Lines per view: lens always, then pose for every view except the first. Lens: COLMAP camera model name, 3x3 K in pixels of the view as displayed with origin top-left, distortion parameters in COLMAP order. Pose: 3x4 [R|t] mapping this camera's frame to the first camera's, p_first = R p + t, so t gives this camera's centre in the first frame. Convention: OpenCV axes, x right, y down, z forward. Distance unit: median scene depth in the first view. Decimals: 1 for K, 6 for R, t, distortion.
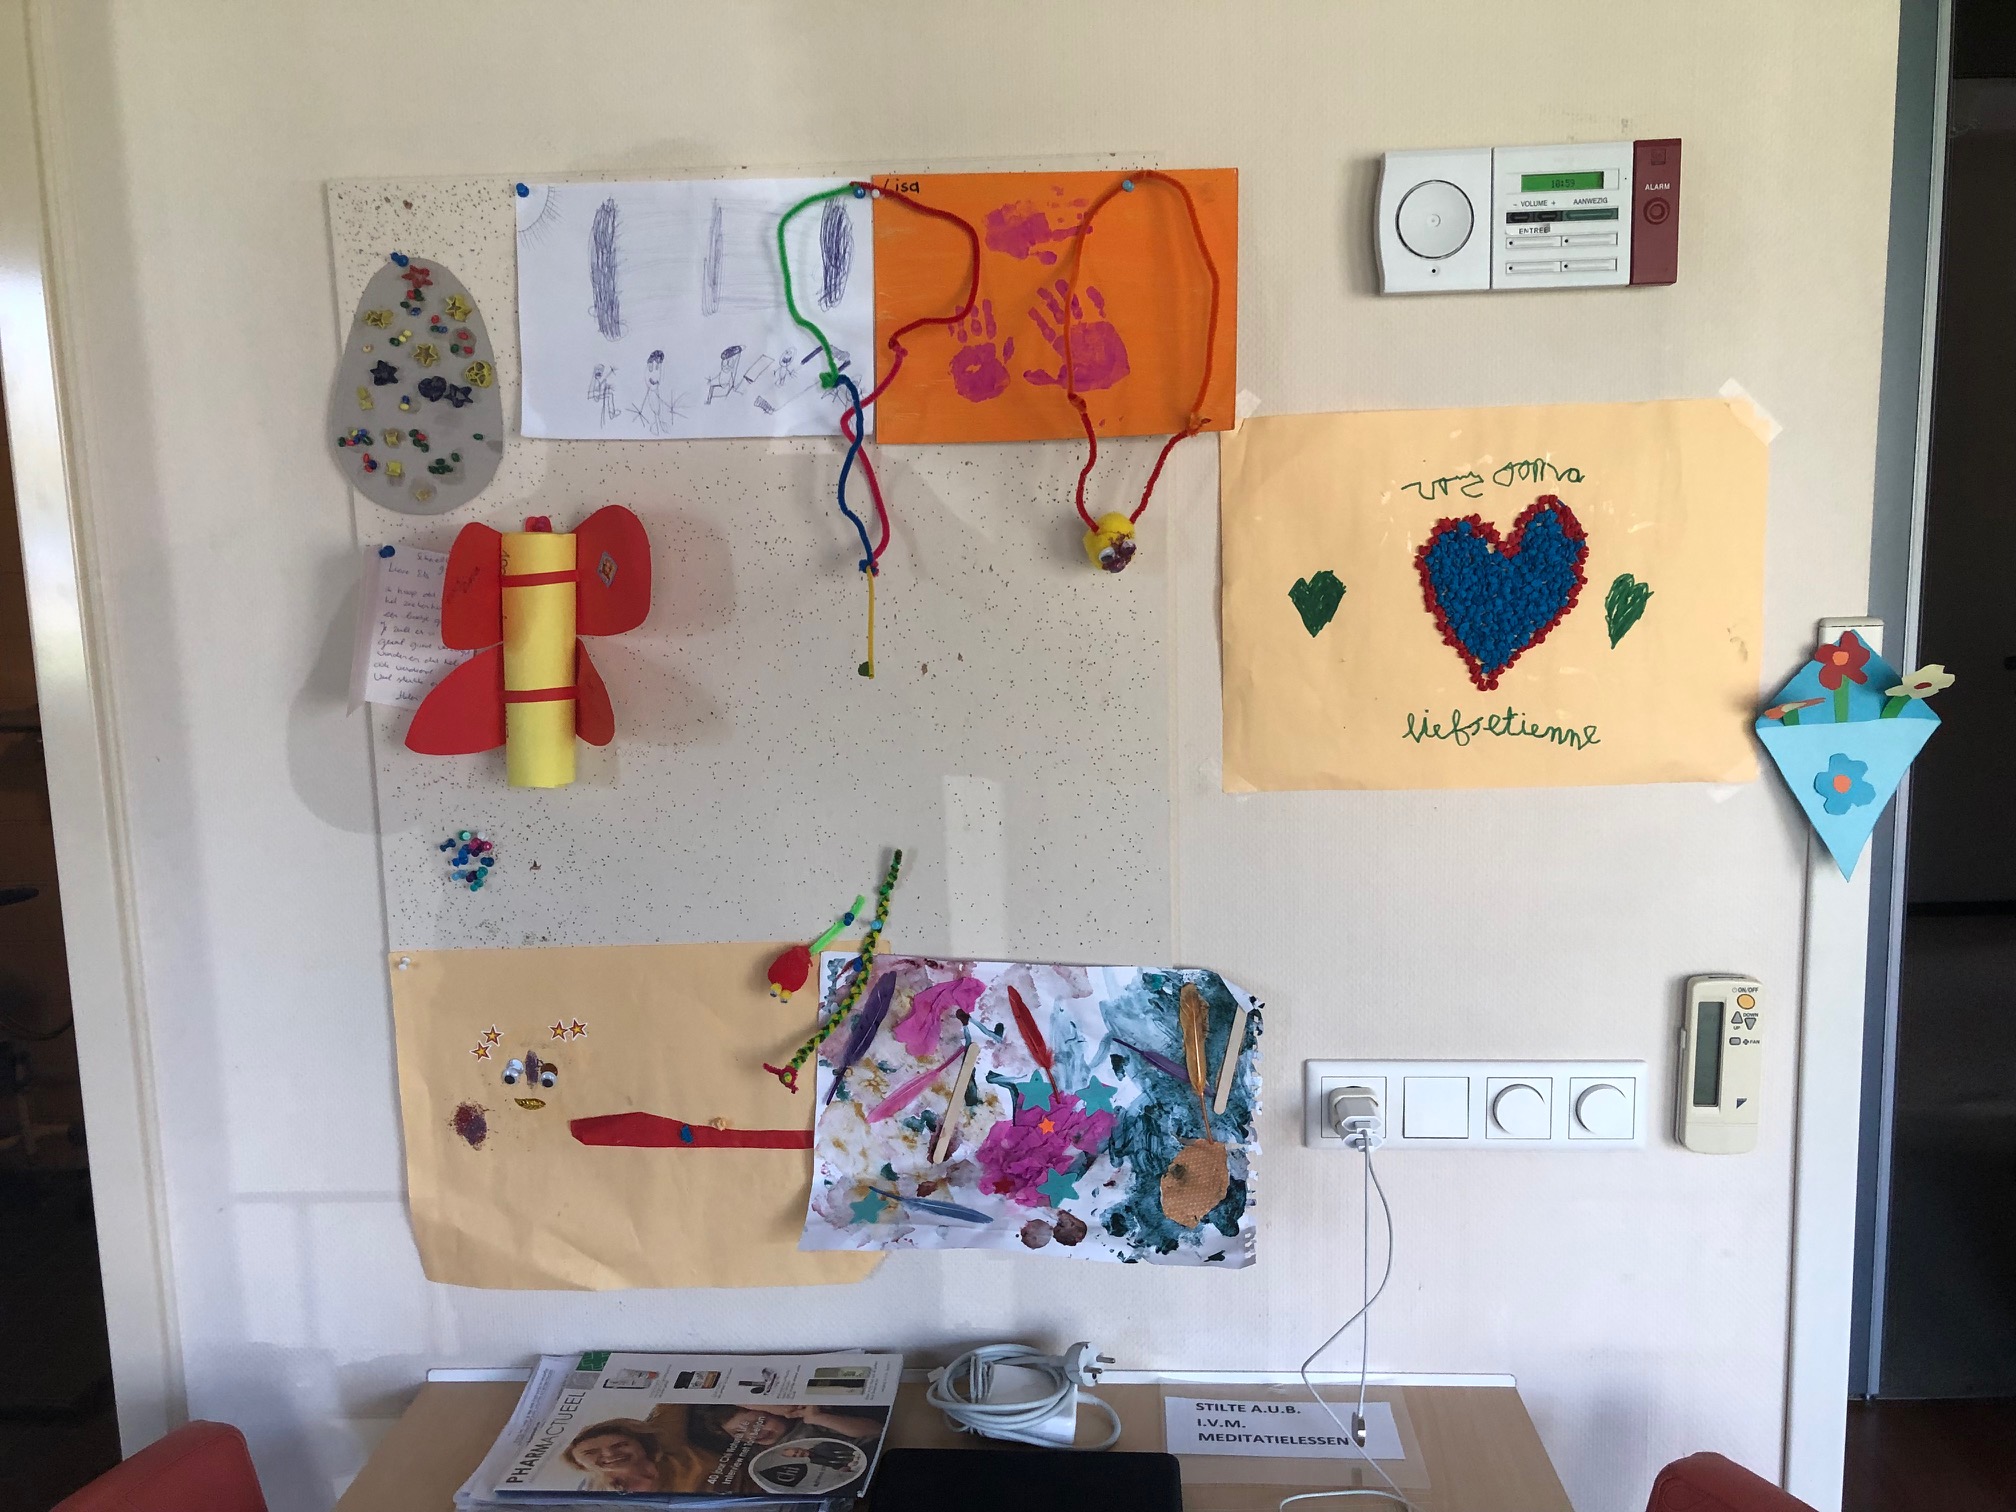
lens RADIAL K [[1658.5, 0, 1002.5], [0, 1658.5, 716.6], [0, 0, 1]] dist [0.062421, -0.102168]
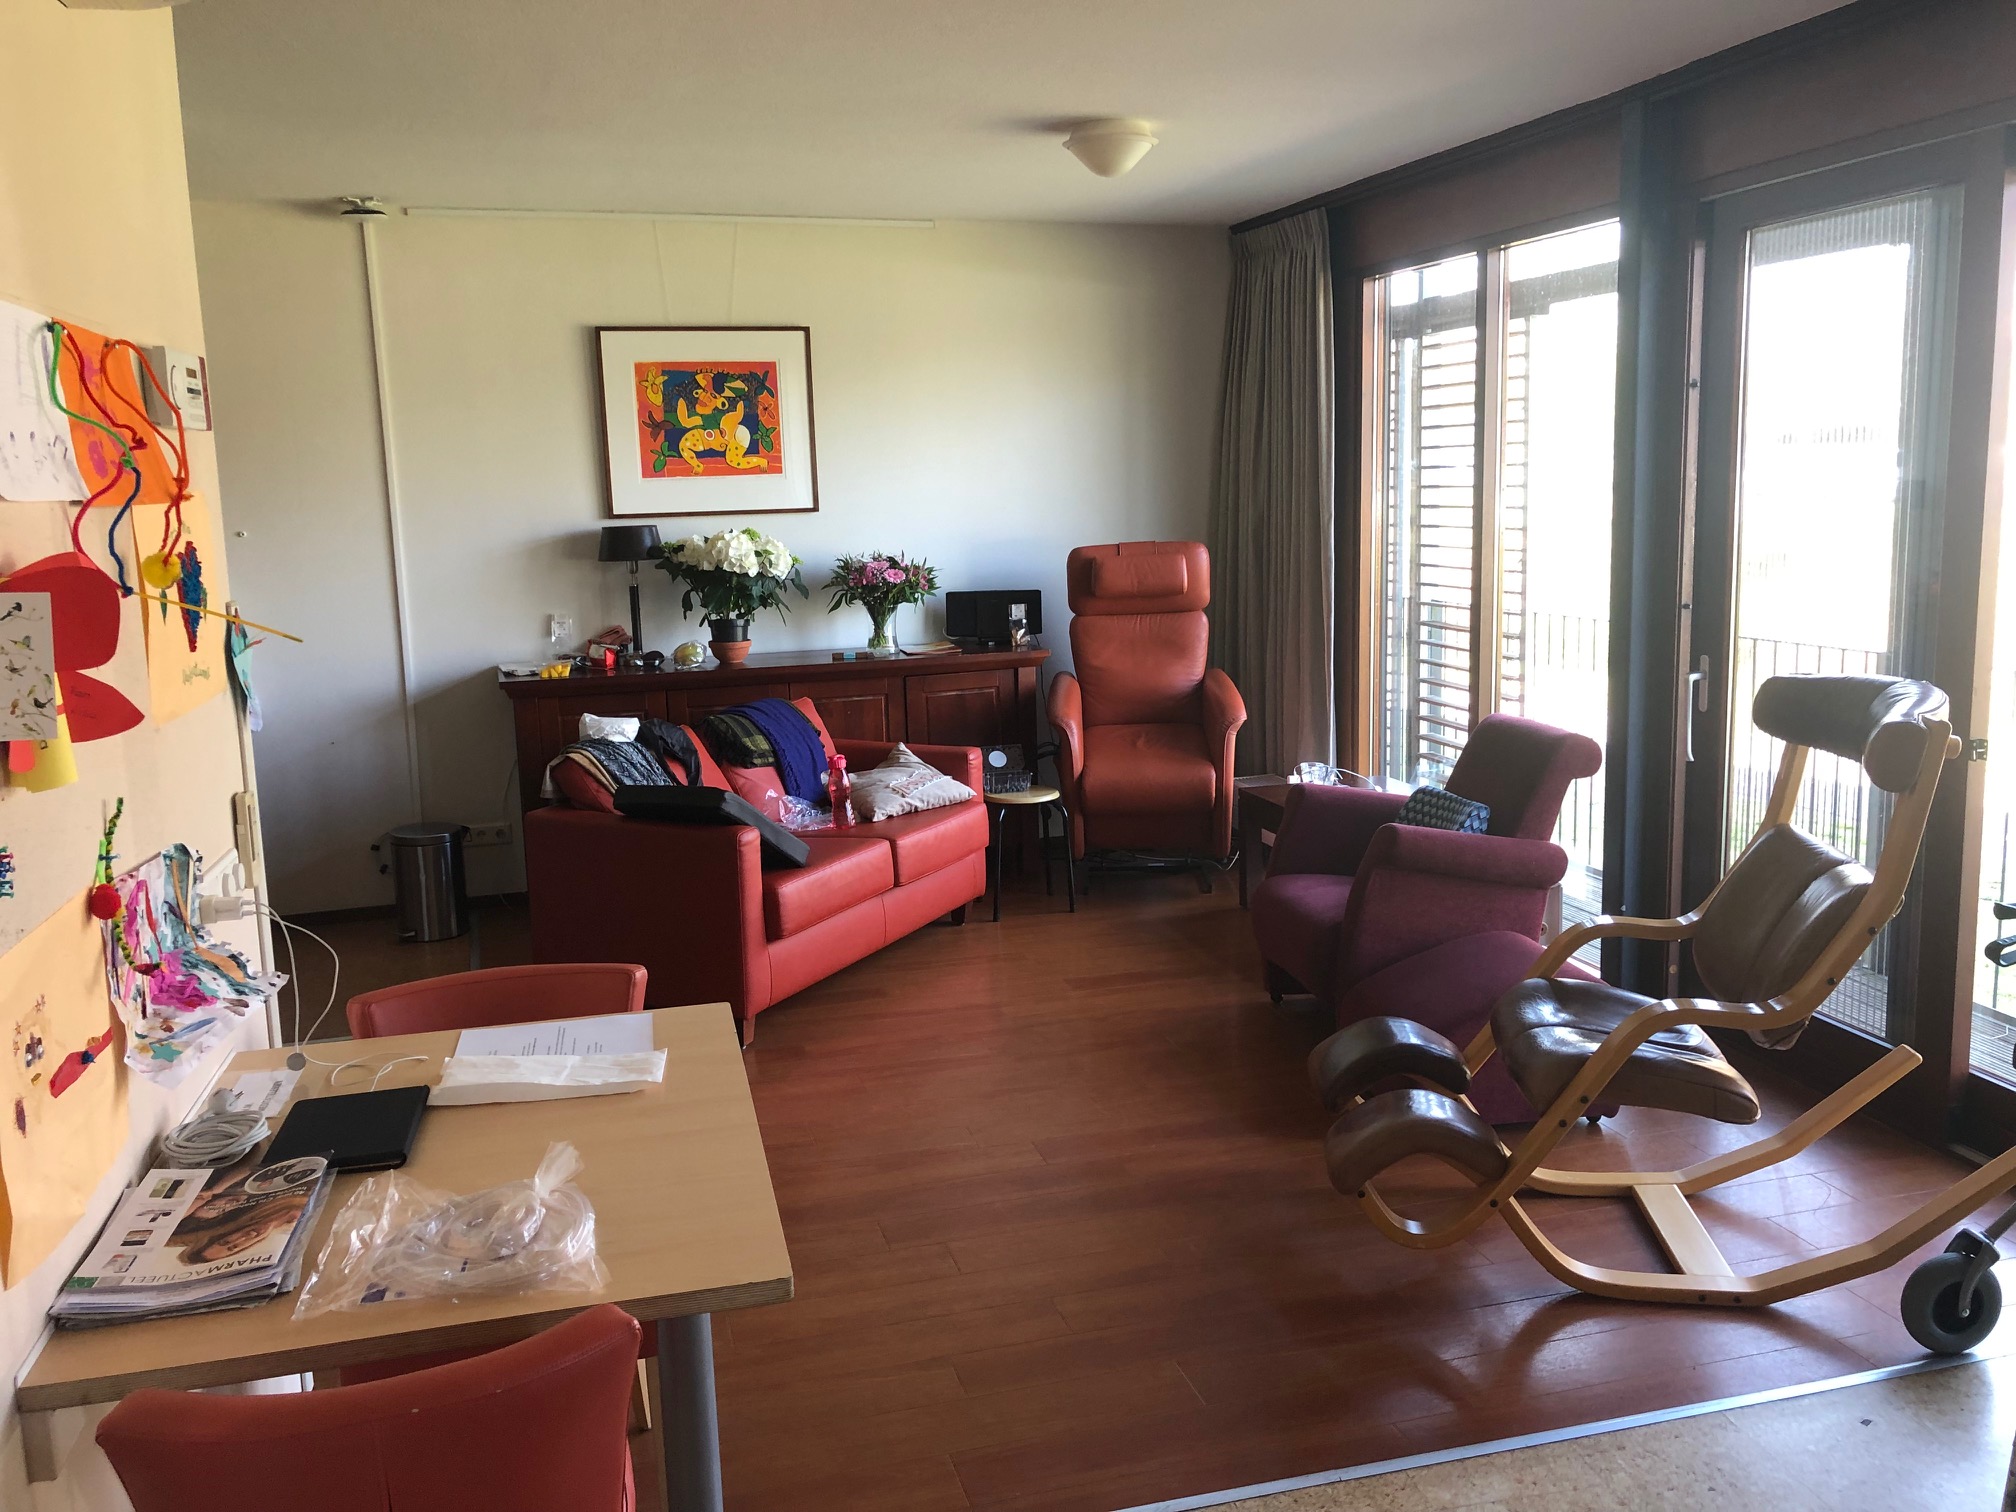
lens RADIAL K [[1636.0, 0, 1008.0], [0, 1636.0, 756.0], [0, 0, 1]] dist [0.057409, -0.141305]
pose [[-0.288948, -0.128854, 0.948634, -1.572817], [0.172535, 0.967667, 0.183992, -0.077500], [-0.941669, 0.216836, -0.257374, 0.641397]]
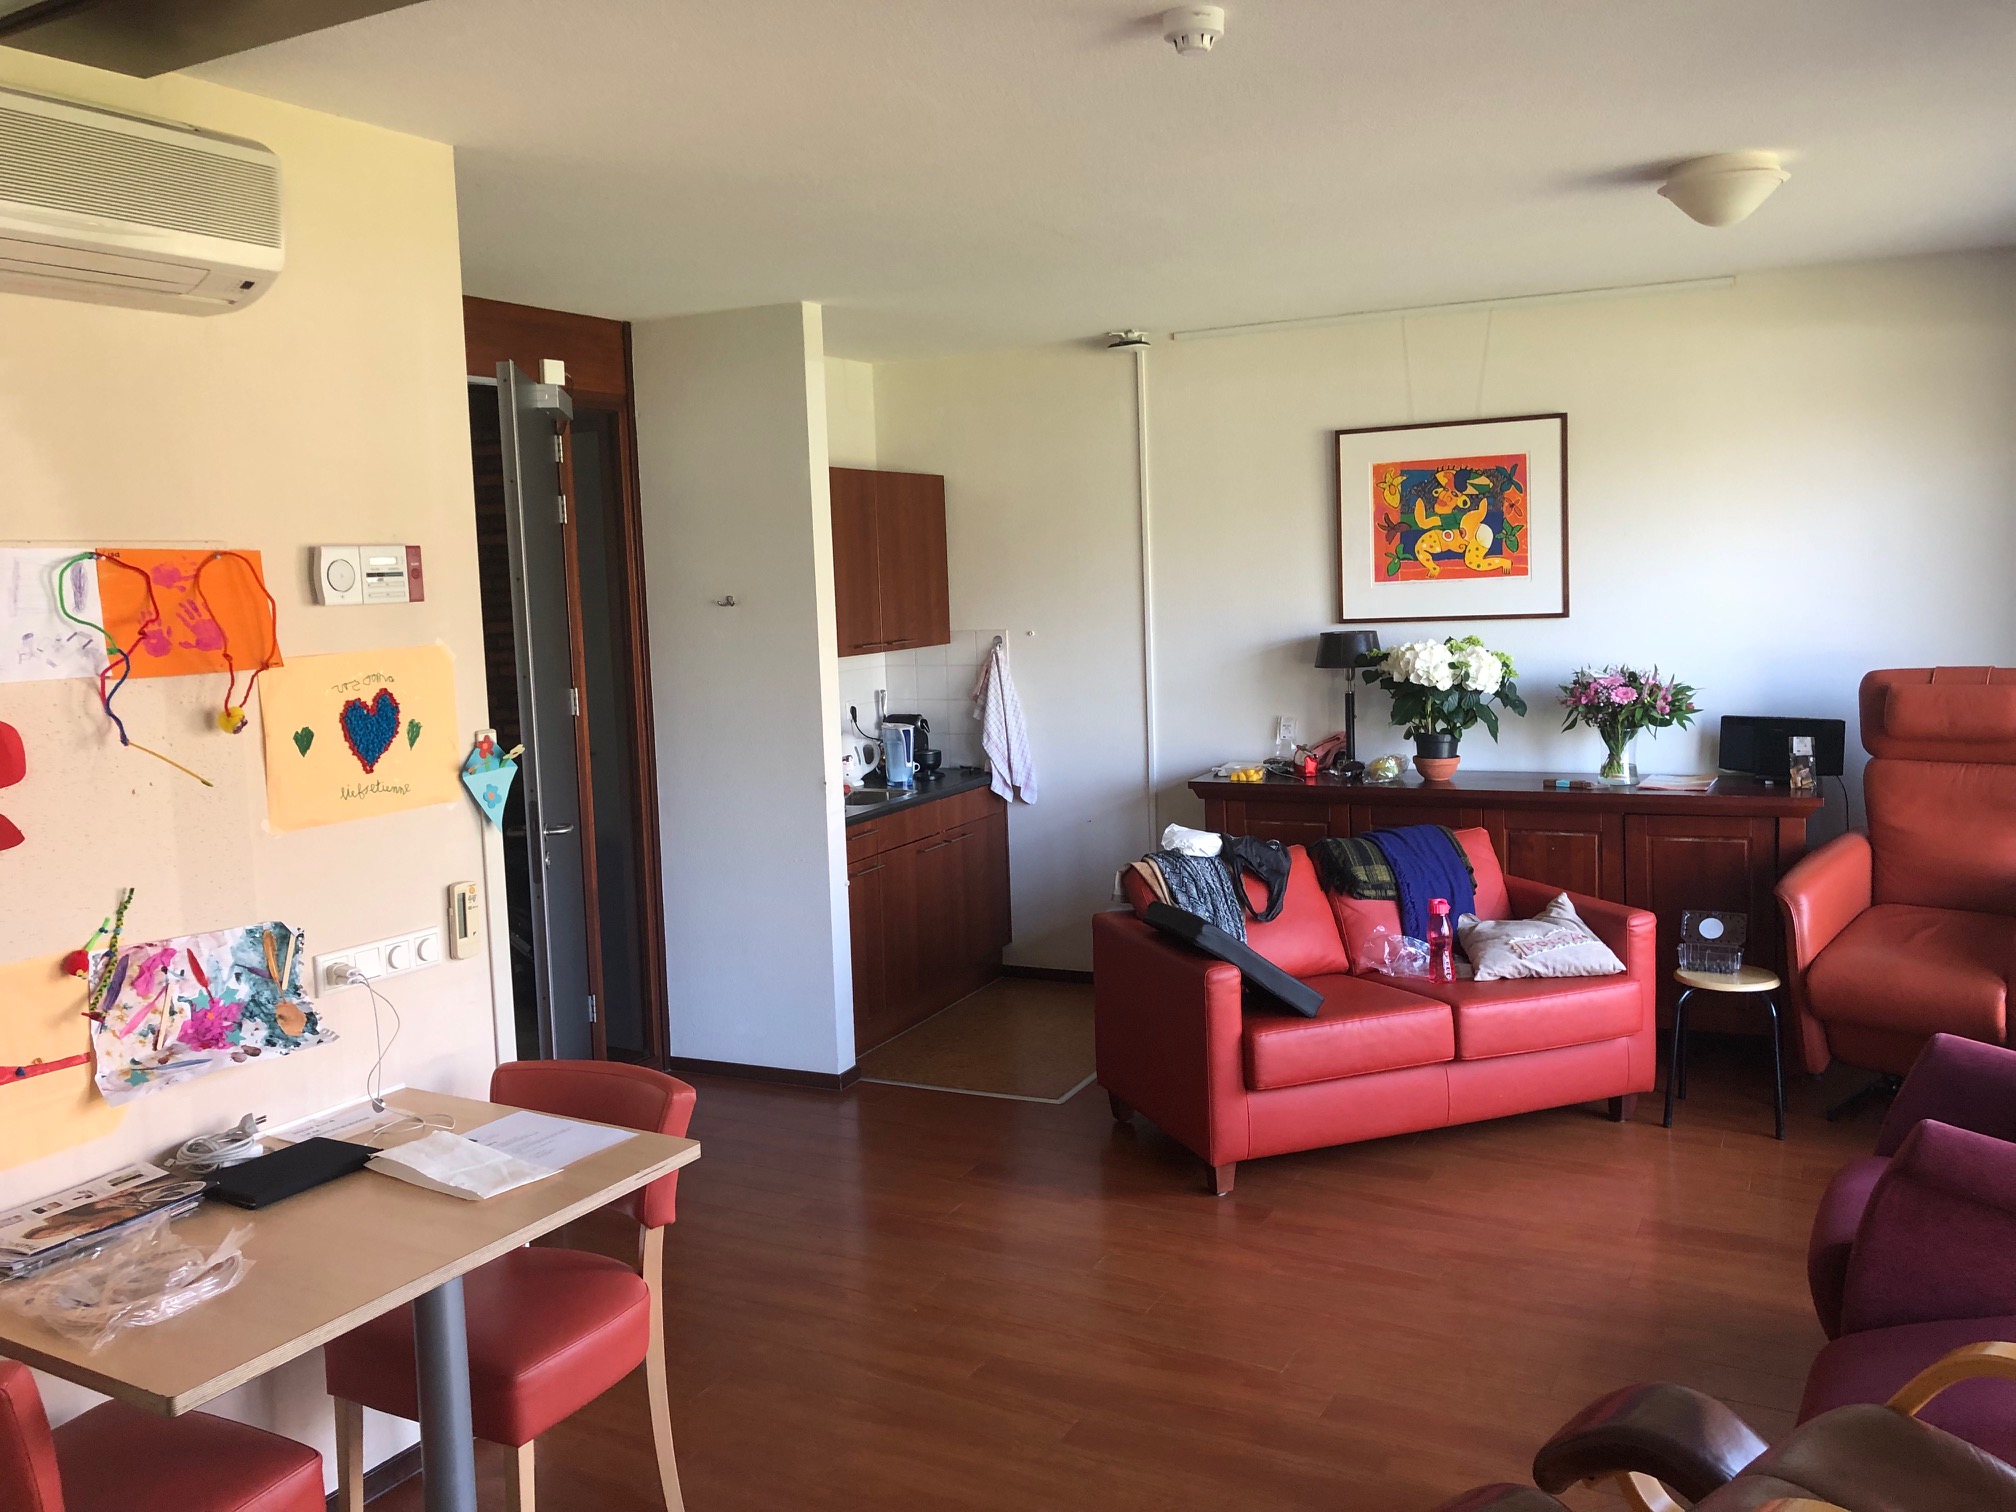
lens RADIAL K [[1658.5, 0, 1002.5], [0, 1658.5, 716.6], [0, 0, 1]] dist [0.062421, -0.102168]
pose [[0.456366, -0.070106, 0.887026, -1.304913], [0.154044, 0.988063, -0.001163, 0.042121], [-0.876356, 0.137172, 0.461718, -0.806806]]
